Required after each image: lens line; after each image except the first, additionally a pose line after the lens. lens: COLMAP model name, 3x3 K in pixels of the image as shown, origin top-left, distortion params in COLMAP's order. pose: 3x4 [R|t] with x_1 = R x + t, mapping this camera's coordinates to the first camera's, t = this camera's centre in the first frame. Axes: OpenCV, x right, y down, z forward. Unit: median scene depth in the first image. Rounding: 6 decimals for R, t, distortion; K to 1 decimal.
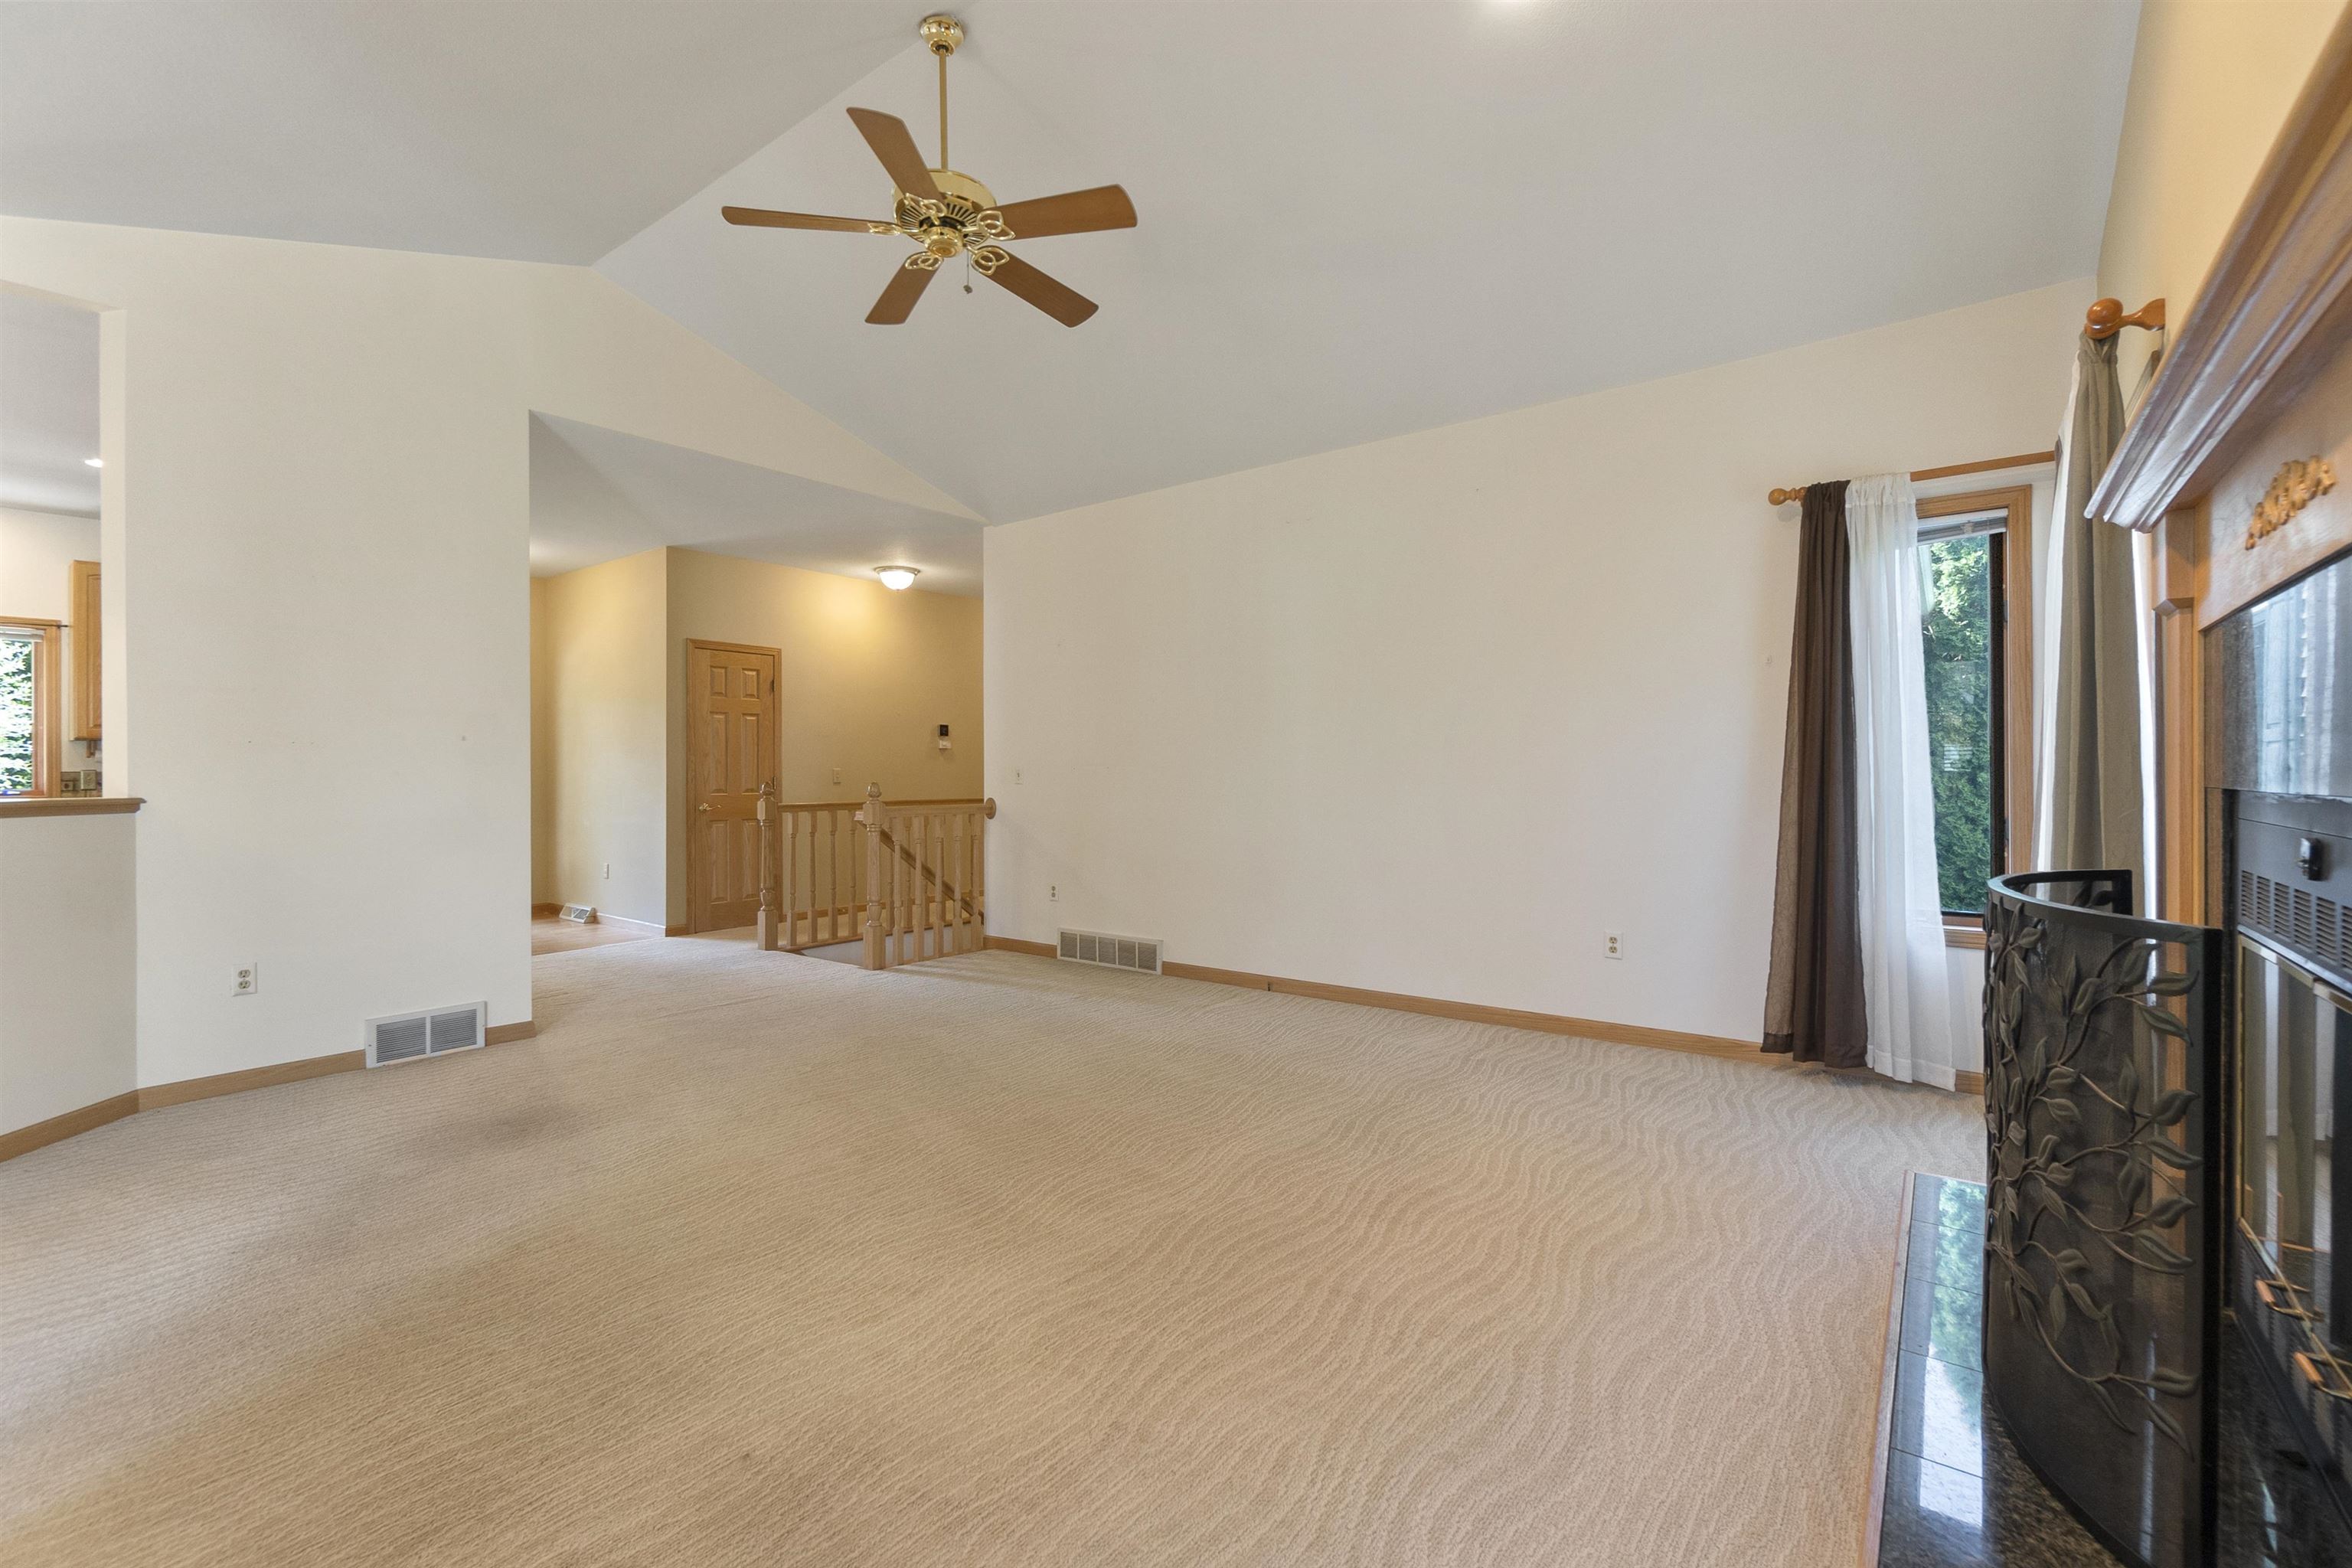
lens RADIAL K [[1013.1, 0, 1169.8], [0, 1013.1, 773.3], [0, 0, 1]] dist [-0.011676, 0.000008]
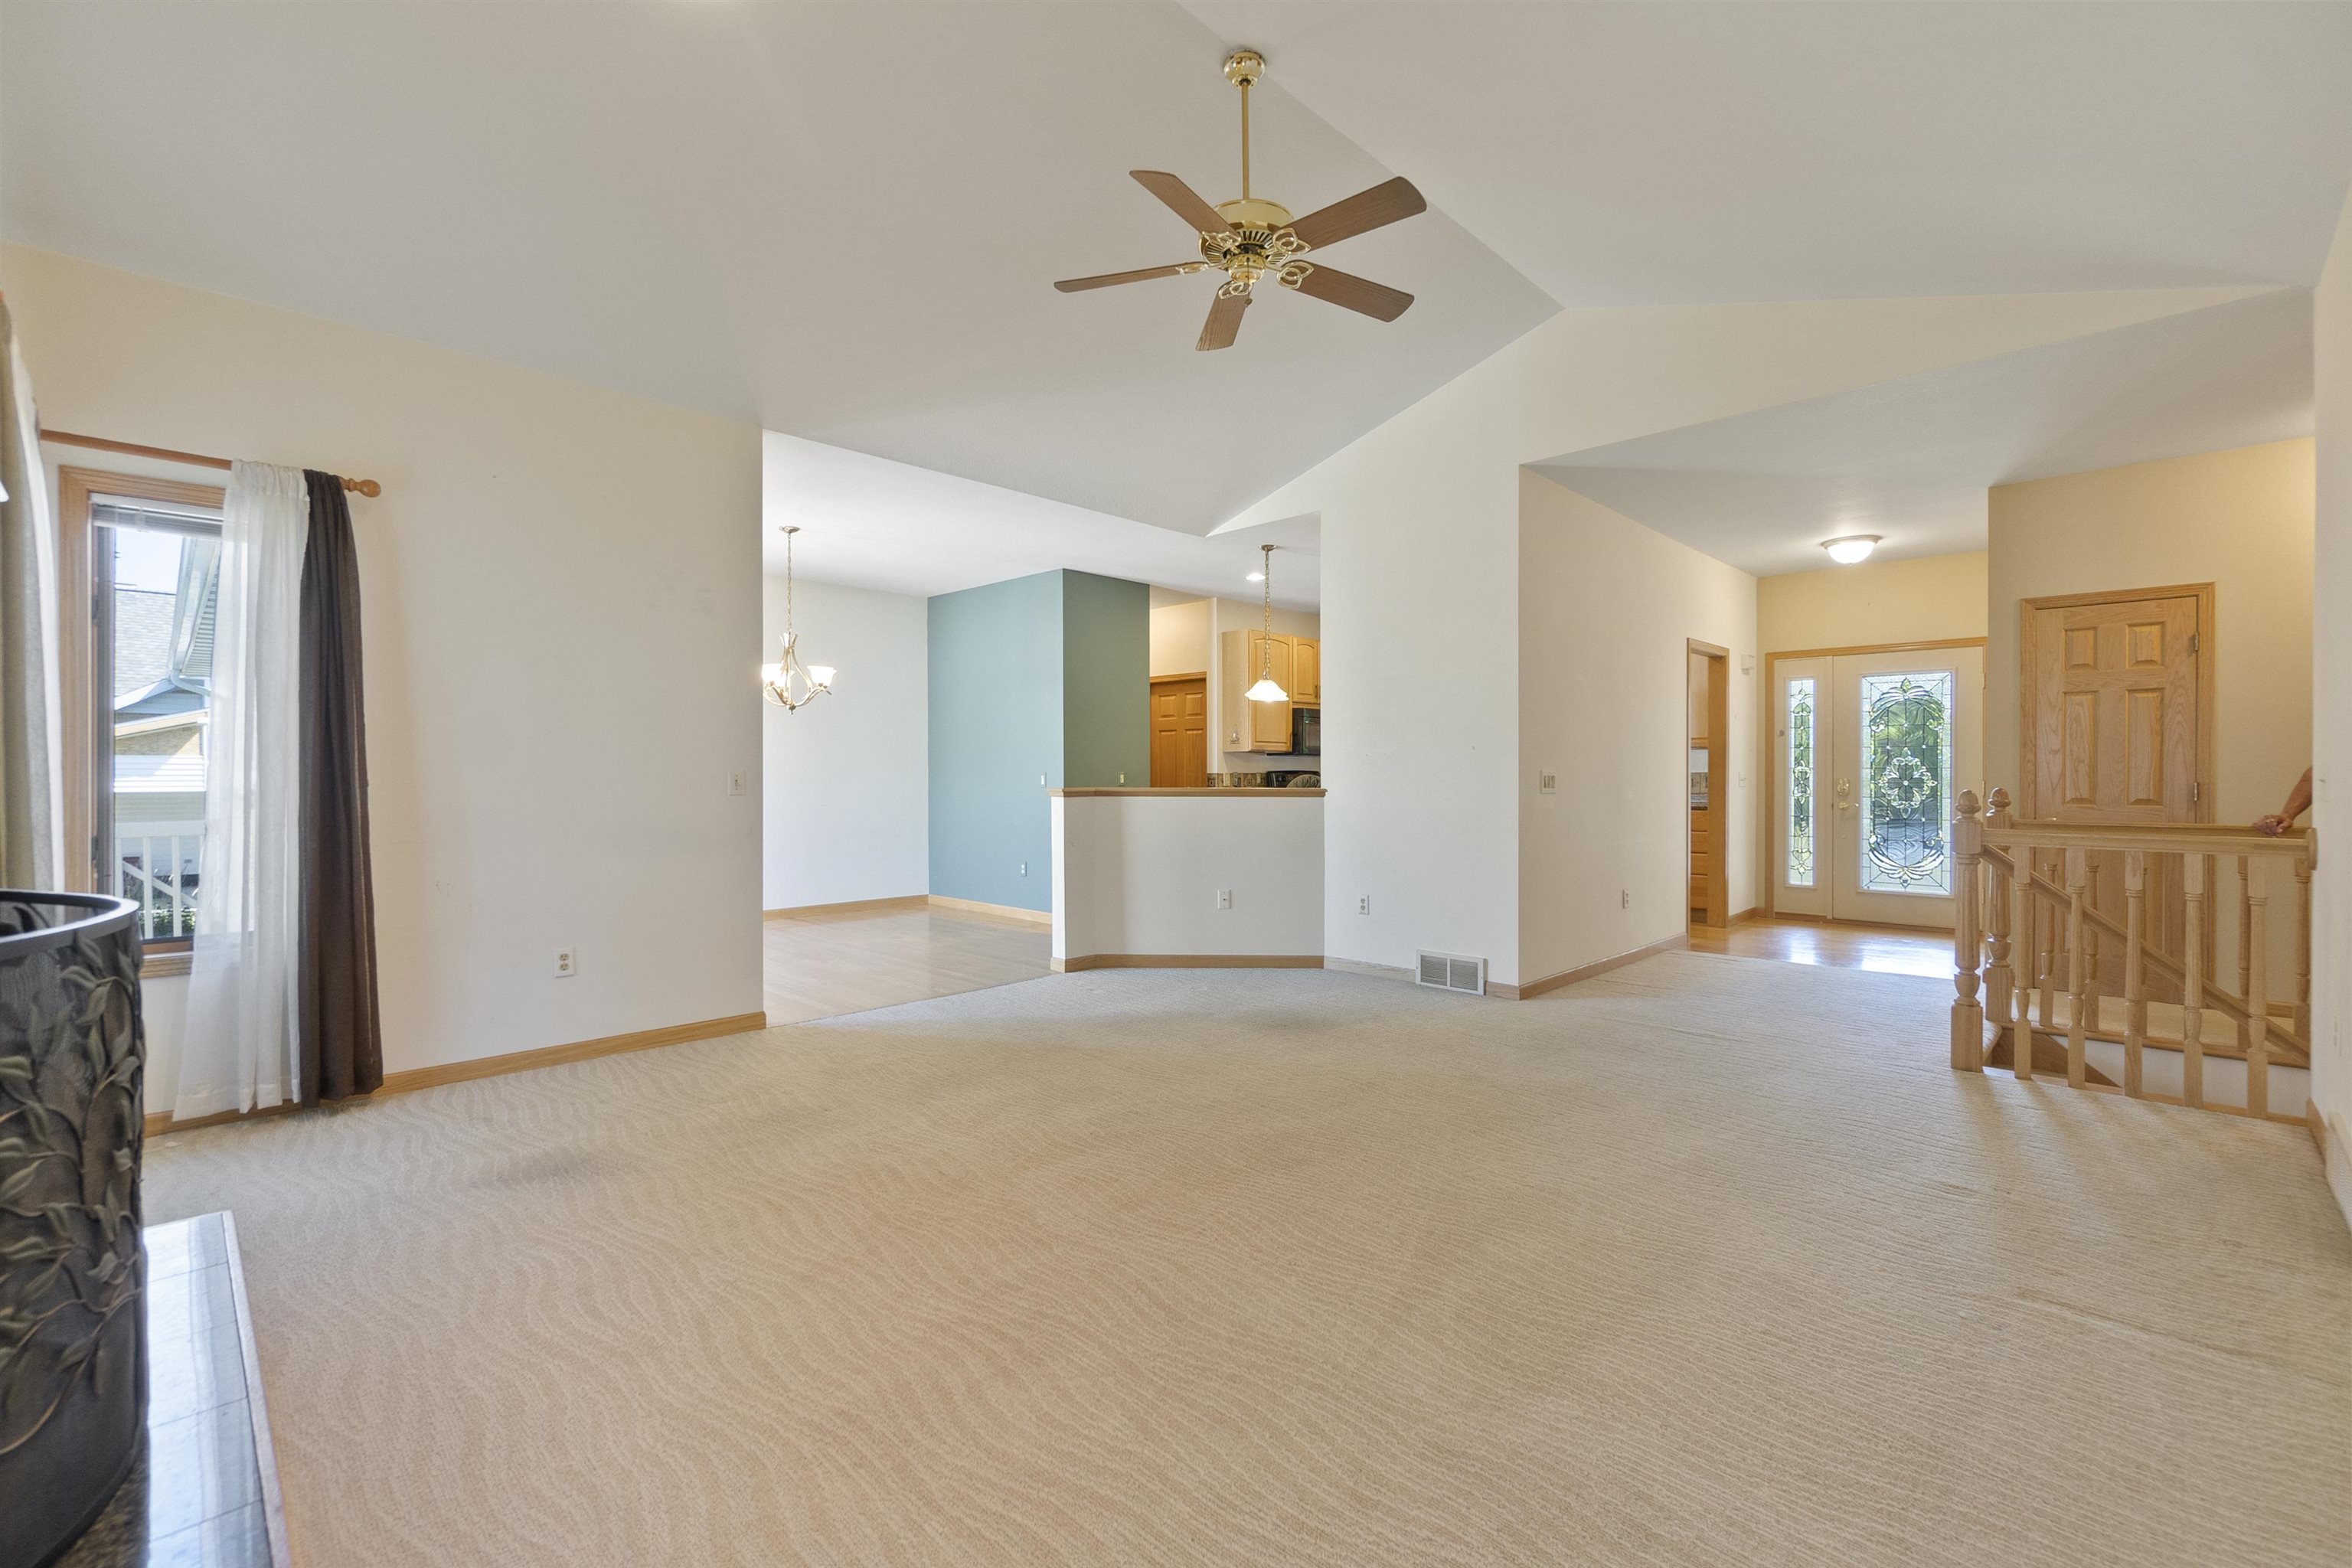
lens RADIAL K [[1013.1, 0, 1169.8], [0, 1013.1, 773.3], [0, 0, 1]] dist [-0.011676, 0.000008]
pose [[-0.118234, 0.003113, -0.992981, 0.346182], [-0.002386, 0.999991, 0.003419, -0.002860], [0.992983, 0.002773, -0.118226, 0.438833]]
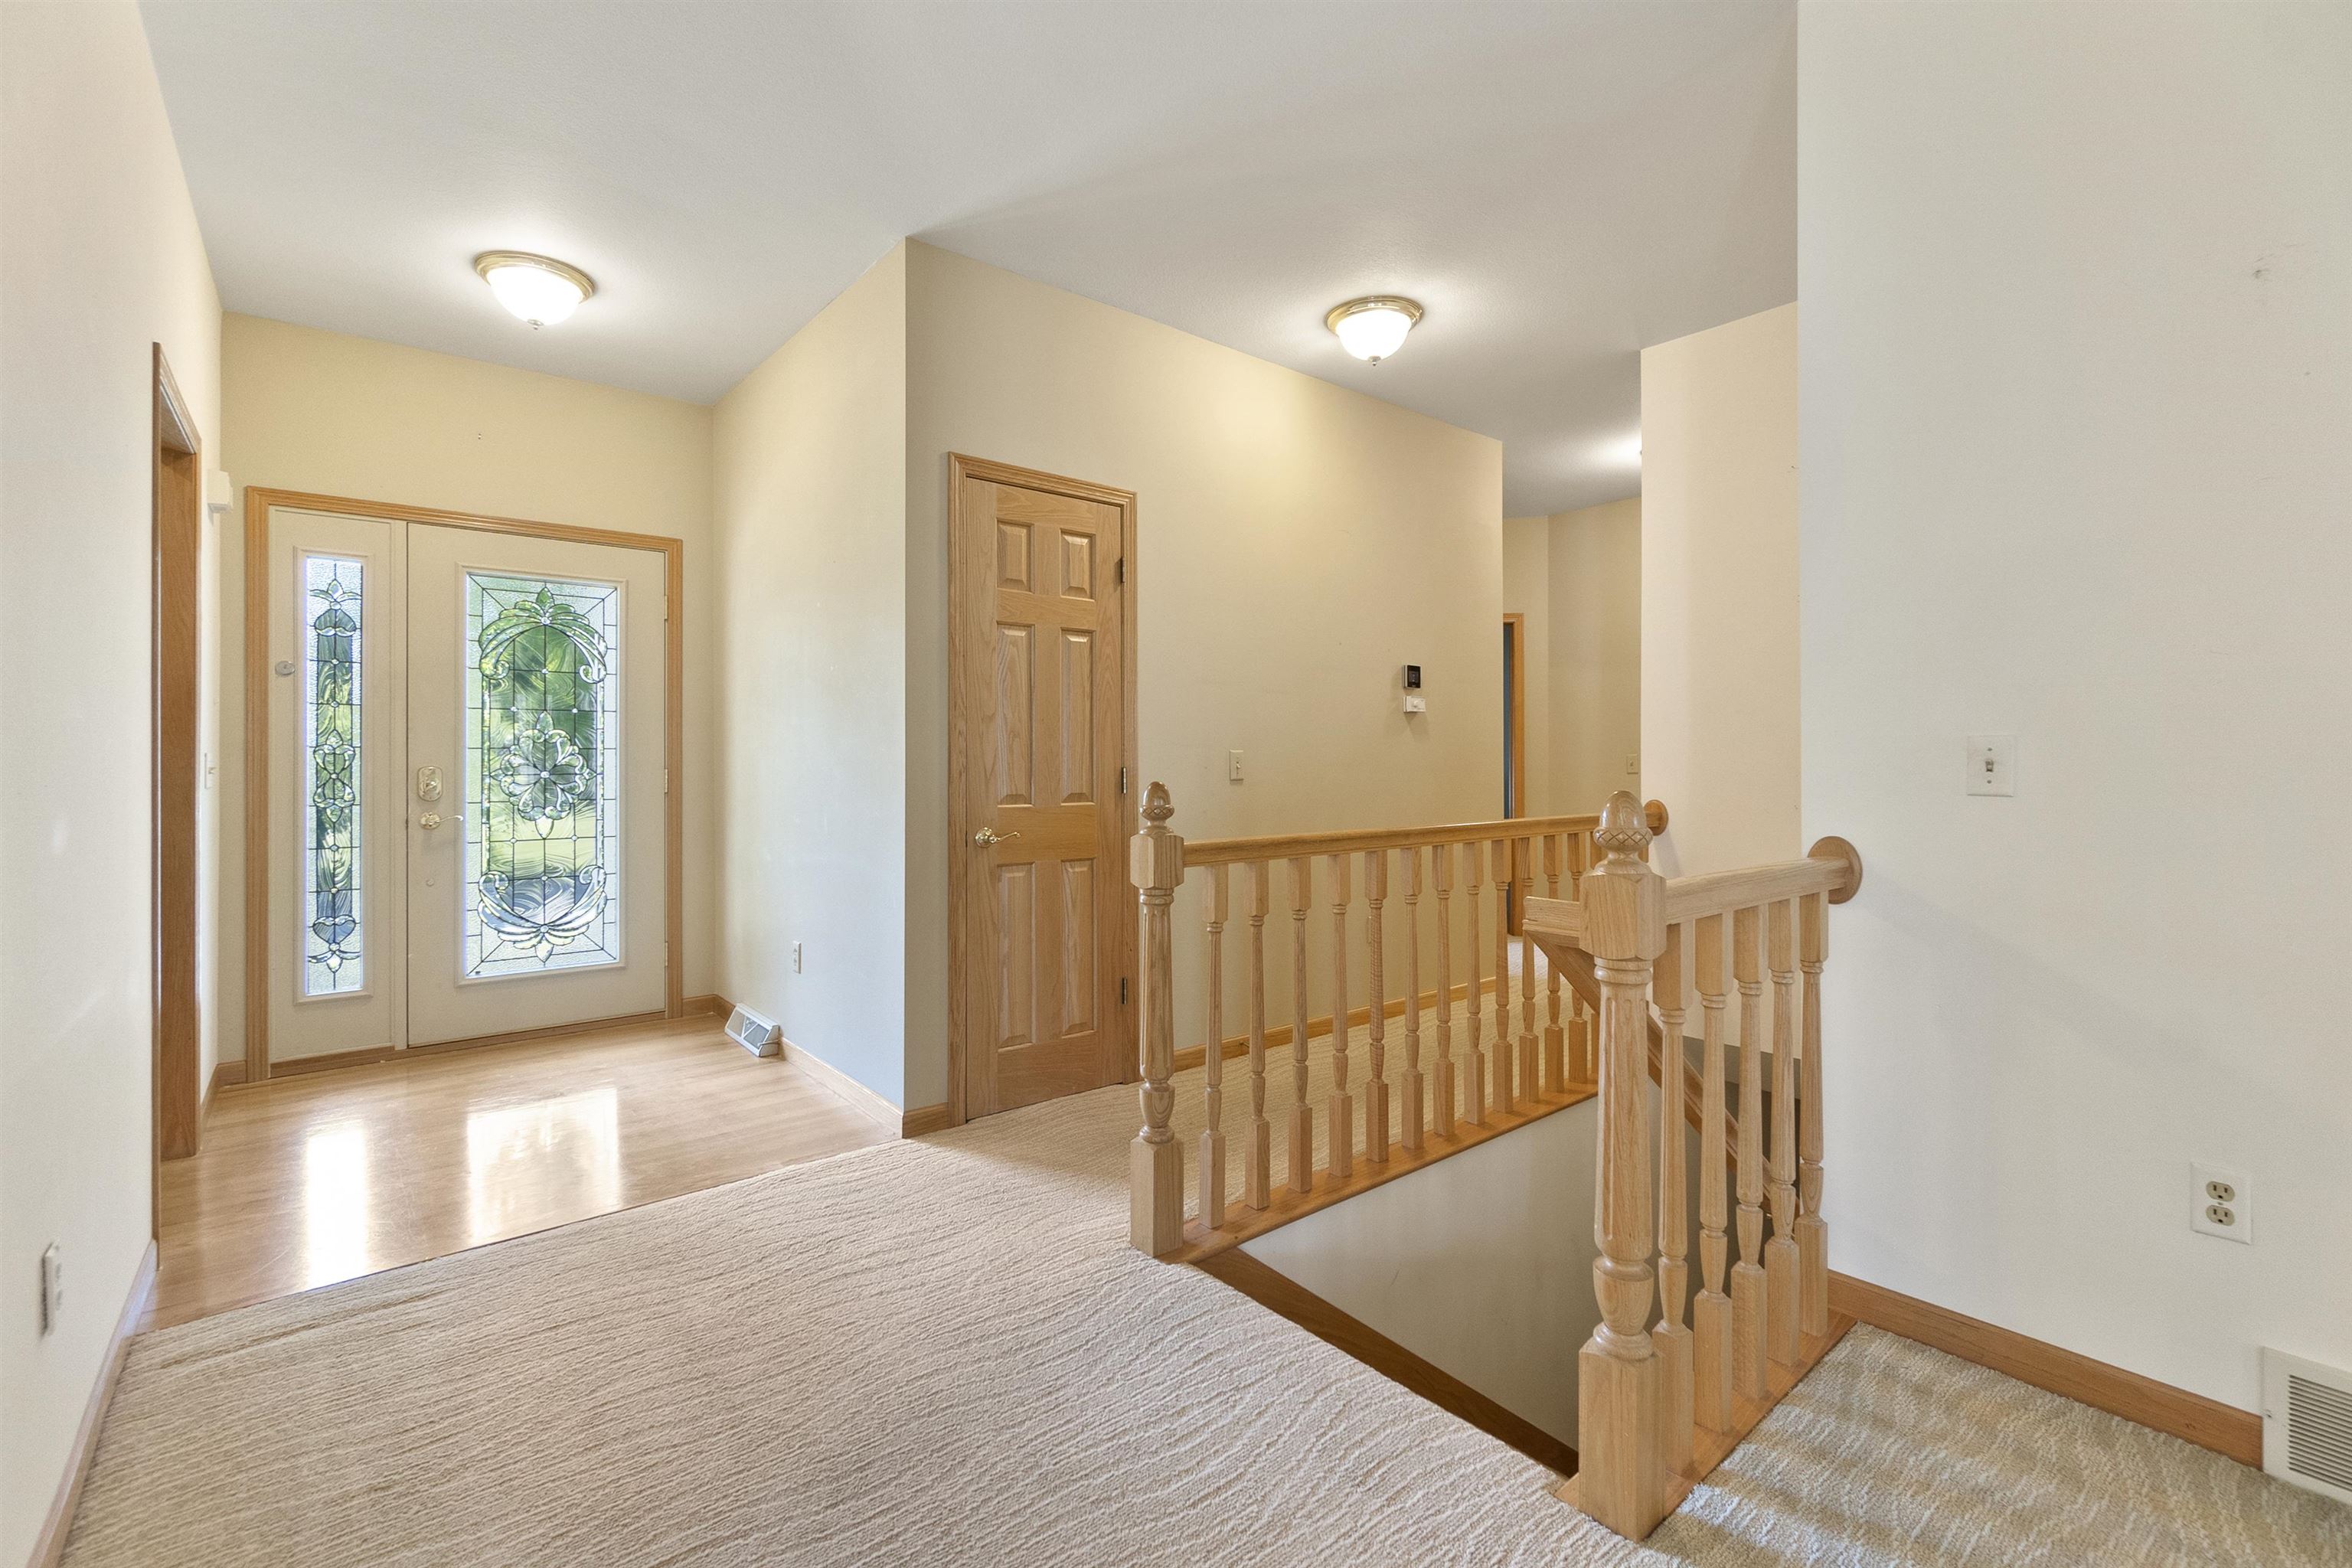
lens RADIAL K [[1041.1, 0, 1175.3], [0, 1041.1, 761.8], [0, 0, 1]] dist [0.002111, 0.000208]
pose [[0.972642, 0.000828, -0.232309, -0.269987], [-0.000769, 1.000000, 0.000346, 0.000917], [0.232309, -0.000158, 0.972642, 0.567677]]
